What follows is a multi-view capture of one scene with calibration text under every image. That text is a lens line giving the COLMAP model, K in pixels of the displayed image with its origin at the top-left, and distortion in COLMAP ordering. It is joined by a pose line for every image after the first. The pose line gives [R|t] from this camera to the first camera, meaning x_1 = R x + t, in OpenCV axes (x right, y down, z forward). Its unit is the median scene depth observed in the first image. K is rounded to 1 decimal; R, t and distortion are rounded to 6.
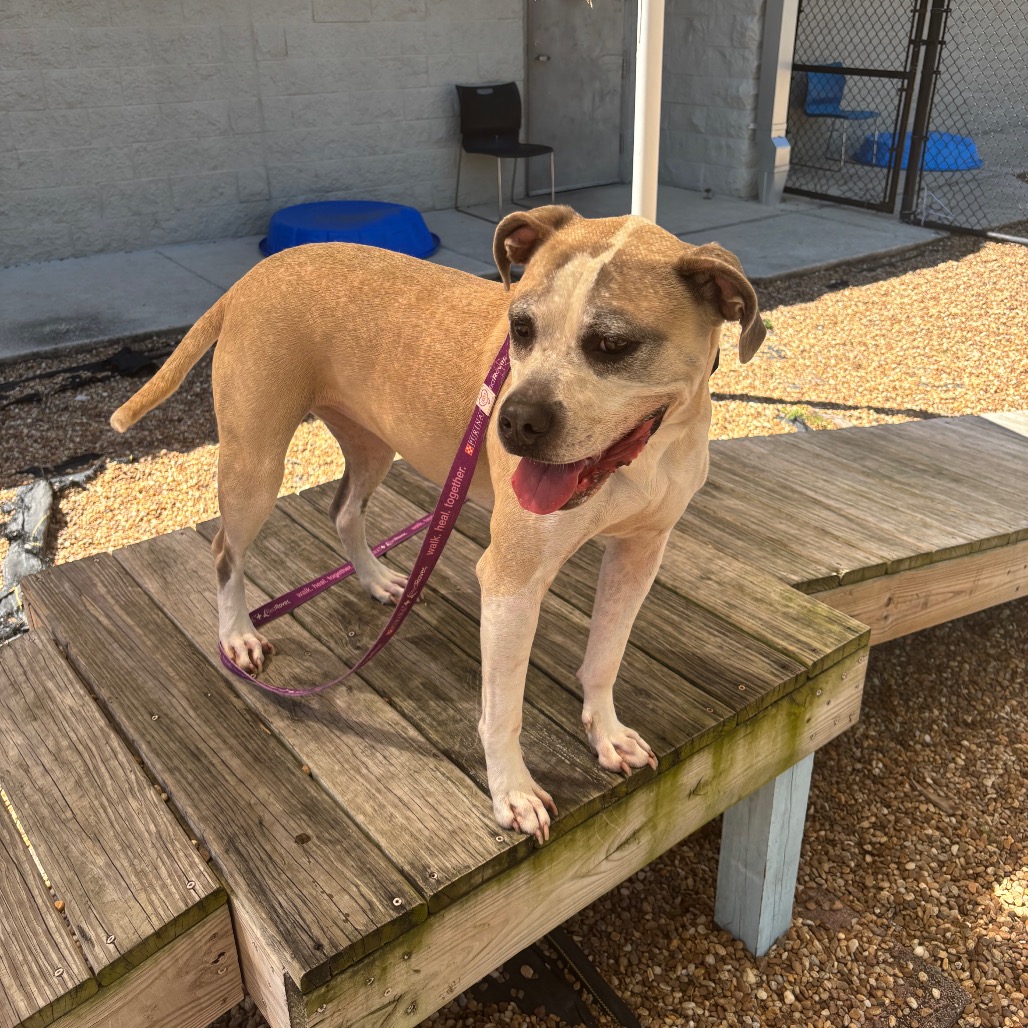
lens RADIAL K [[1034.6, 0, 516.5], [0, 1034.6, 470.1], [0, 0, 1]] dist [-0.003106, 0.023805]
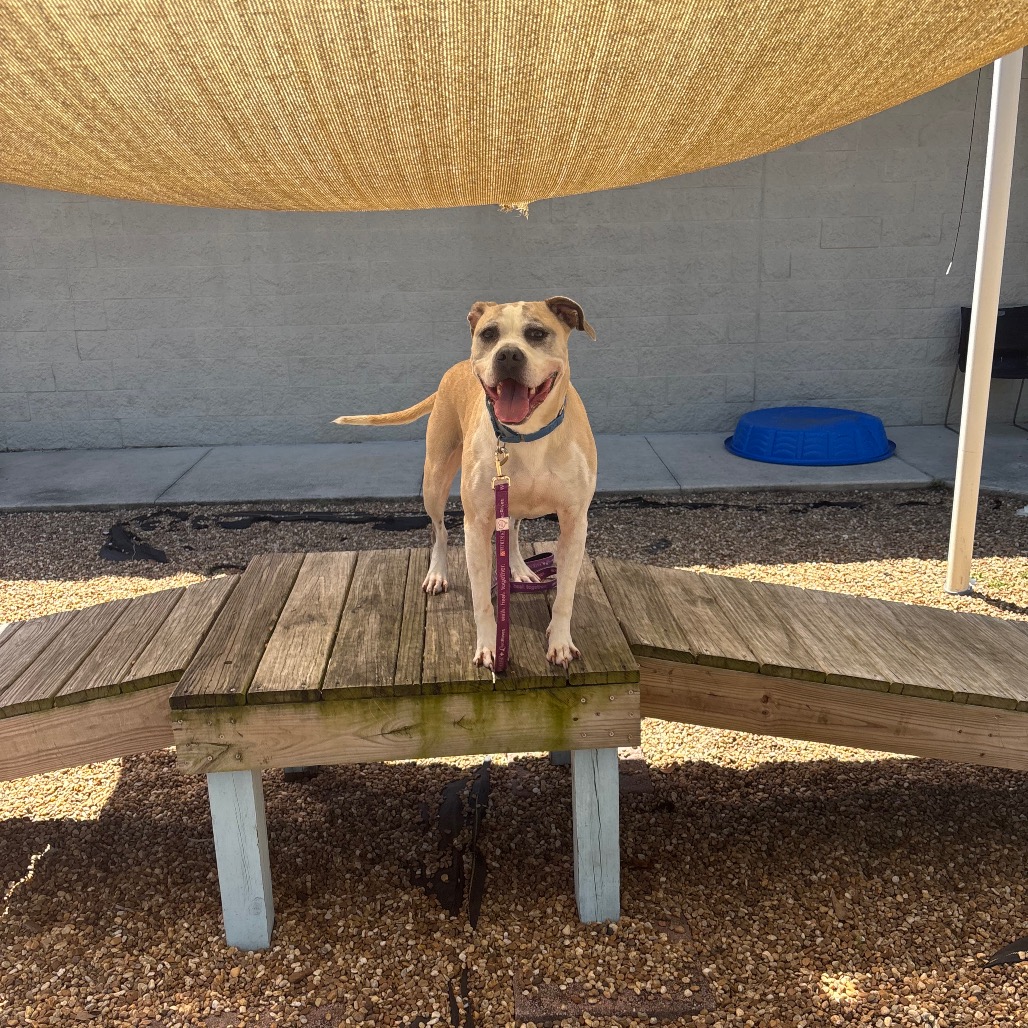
lens RADIAL K [[1022.0, 0, 524.0], [0, 1022.0, 606.1], [0, 0, 1]] dist [0.147957, -0.379092]
pose [[0.821686, 0.177677, -0.541537, 0.431962], [-0.219308, 0.975573, -0.012678, 0.055000], [0.526057, 0.129181, 0.840581, -0.112818]]
